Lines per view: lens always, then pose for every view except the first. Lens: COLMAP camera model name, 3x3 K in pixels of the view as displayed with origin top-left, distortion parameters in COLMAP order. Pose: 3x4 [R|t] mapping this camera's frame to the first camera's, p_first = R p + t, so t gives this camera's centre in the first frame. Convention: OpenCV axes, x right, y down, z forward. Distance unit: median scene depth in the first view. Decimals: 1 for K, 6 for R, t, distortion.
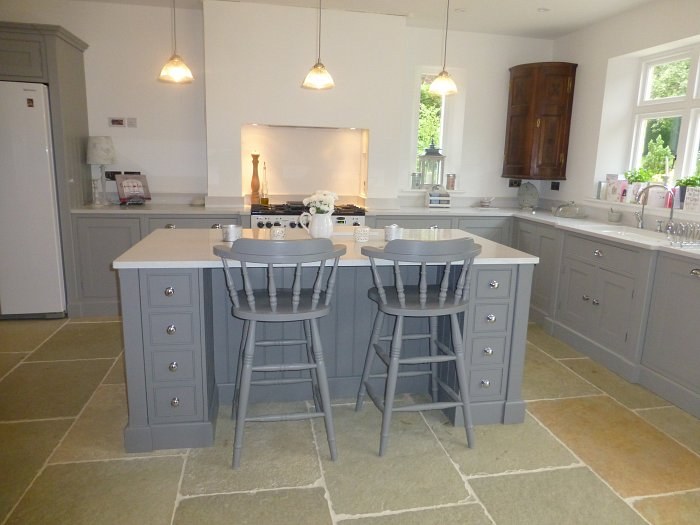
lens RADIAL K [[497.6, 0, 350.0], [0, 497.6, 262.5], [0, 0, 1]] dist [-0.007187, -0.001687]
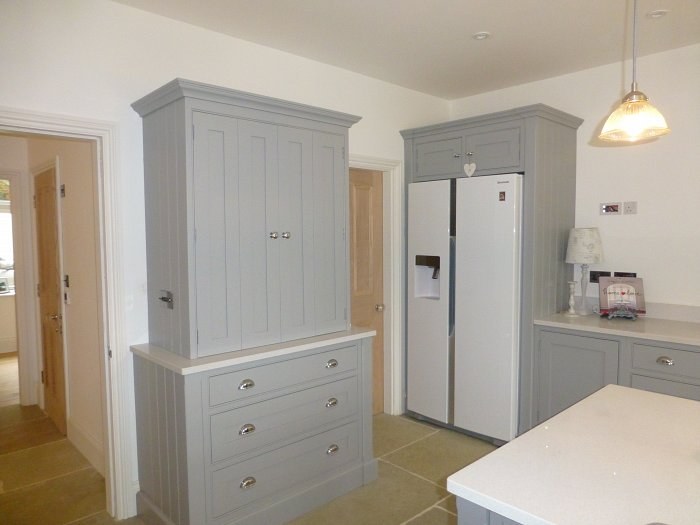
lens RADIAL K [[497.6, 0, 350.0], [0, 497.6, 262.5], [0, 0, 1]] dist [-0.007187, -0.001687]
pose [[0.538358, 0.021353, -0.842446, -0.037249], [-0.152176, 0.985708, -0.072263, -0.085471], [0.828863, 0.167104, 0.533913, 0.273905]]
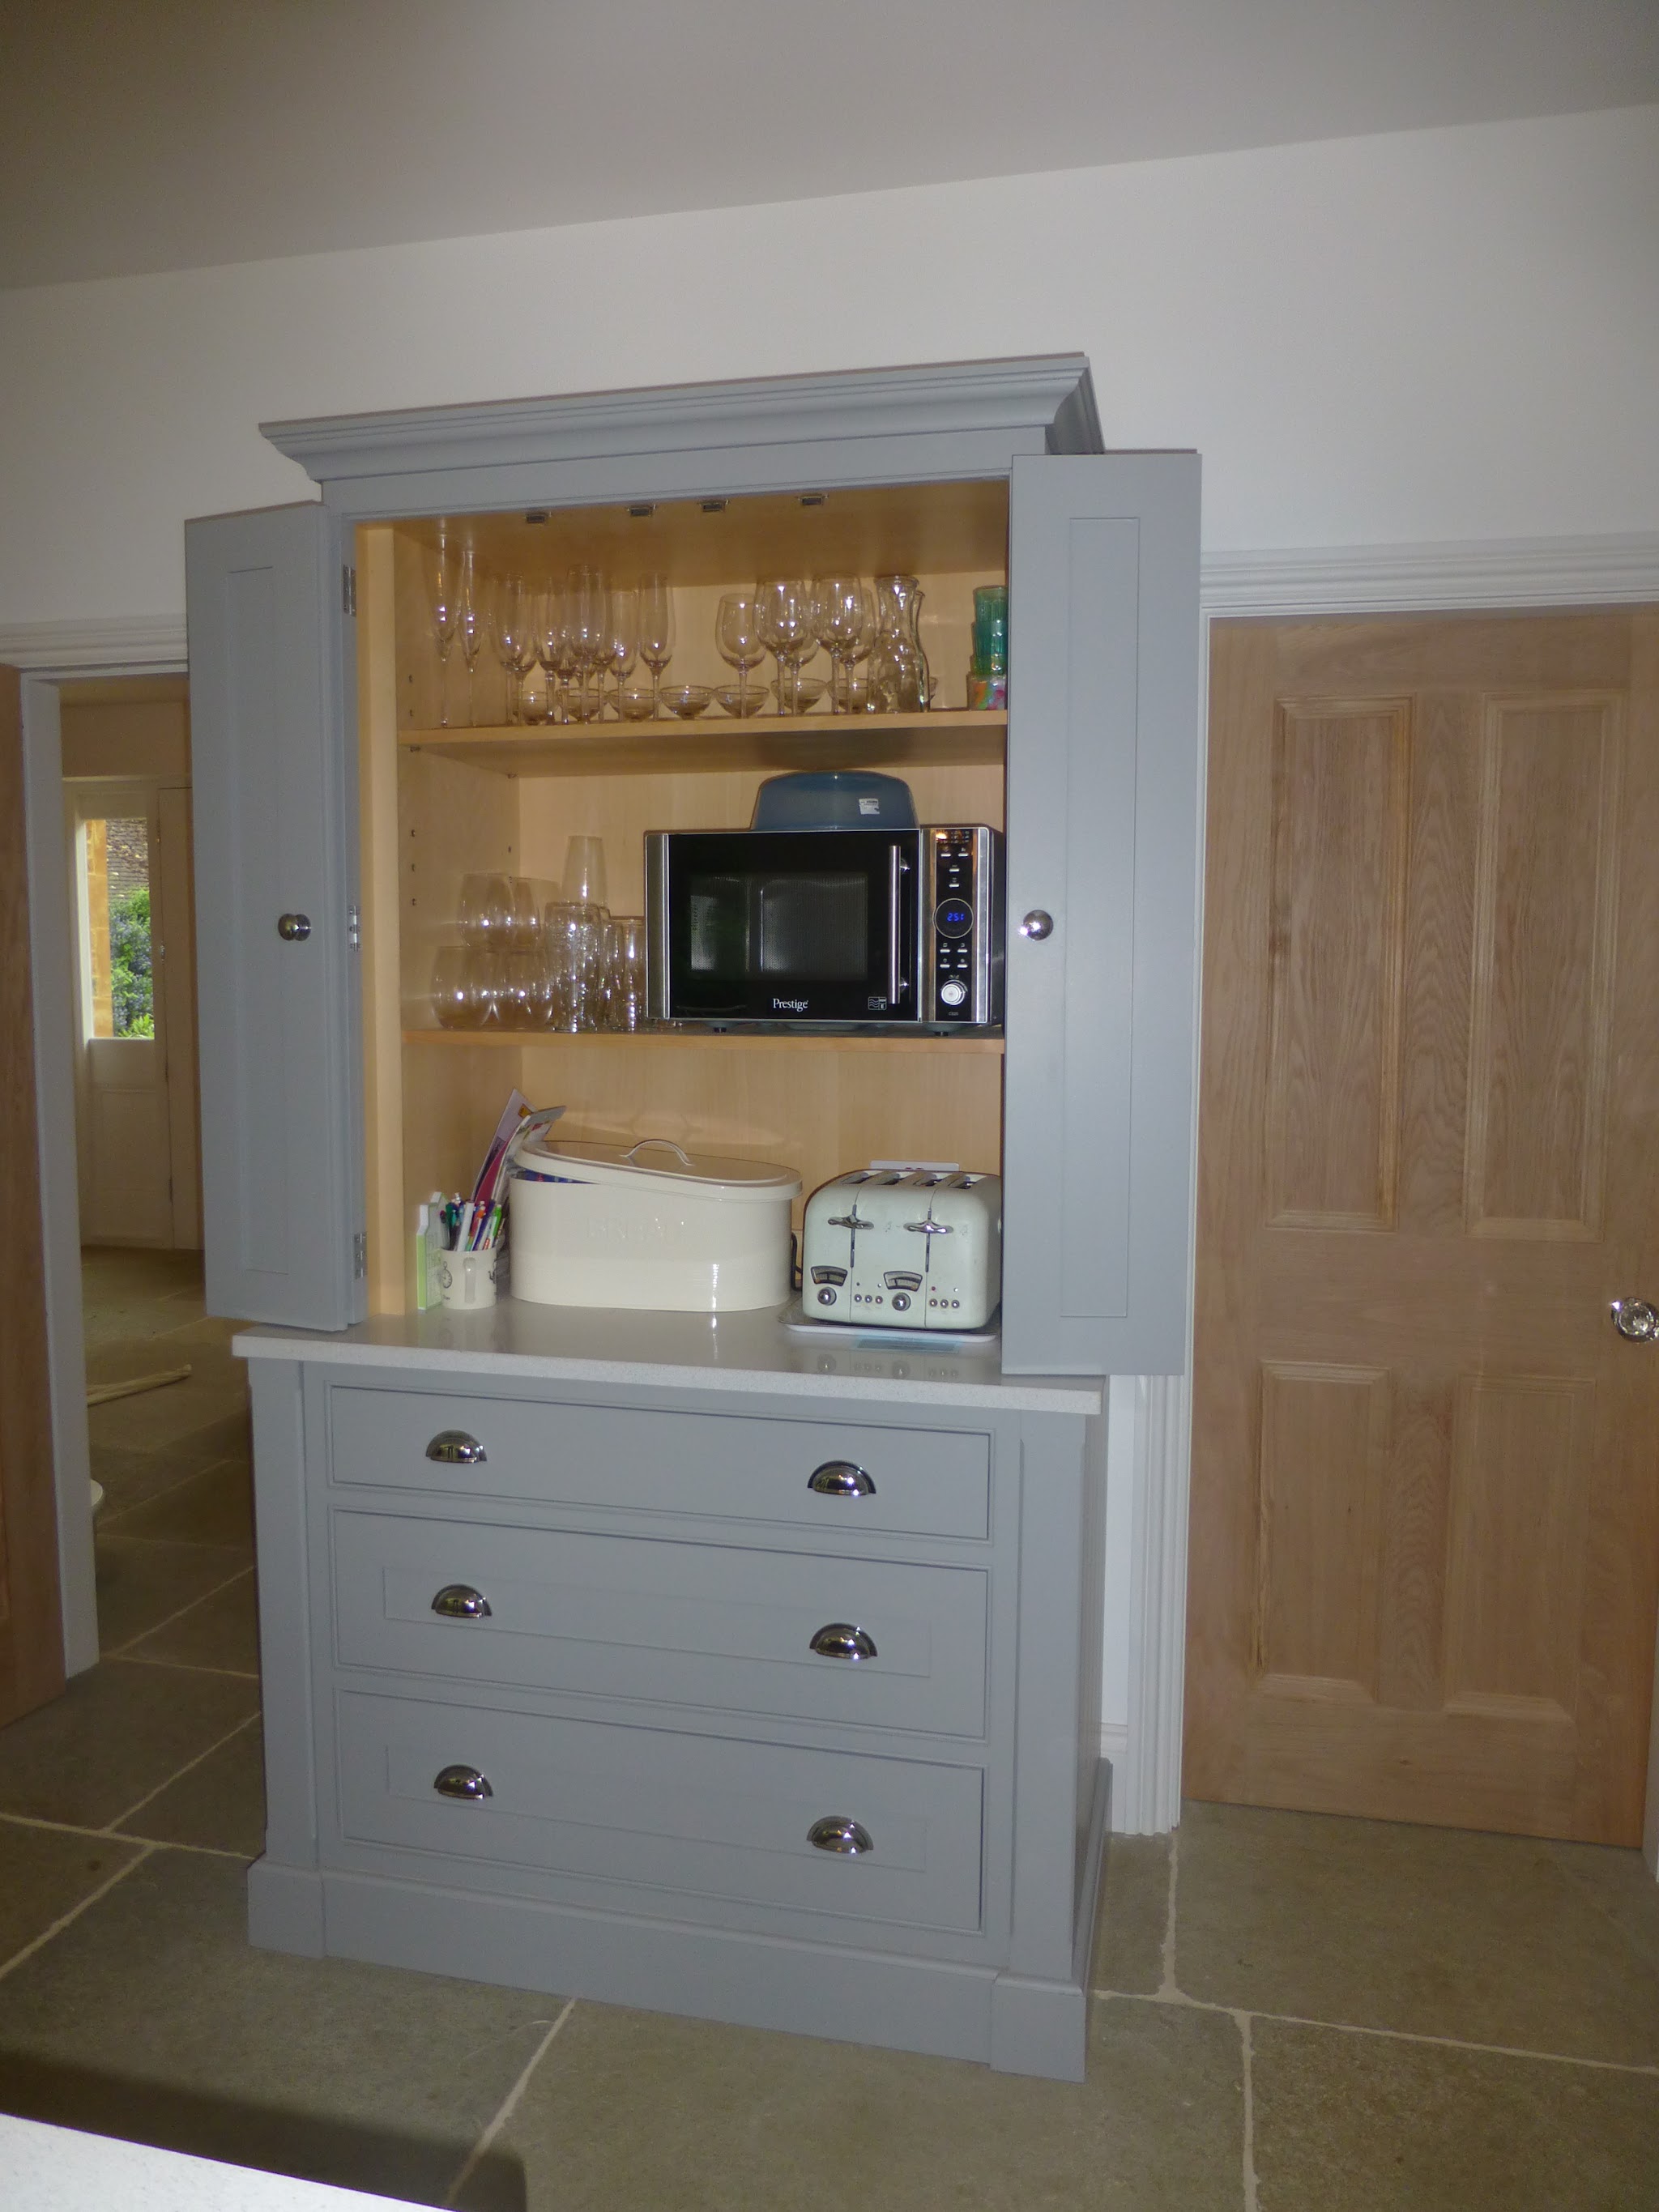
lens RADIAL K [[1572.7, 0, 829.5], [0, 1572.7, 1106.0], [0, 0, 1]] dist [-0.007187, -0.001687]
pose [[-0.409525, 0.064828, -0.909993, -0.120620], [-0.198701, 0.967187, 0.158324, -0.155290], [0.890397, 0.245654, -0.383206, 0.620213]]
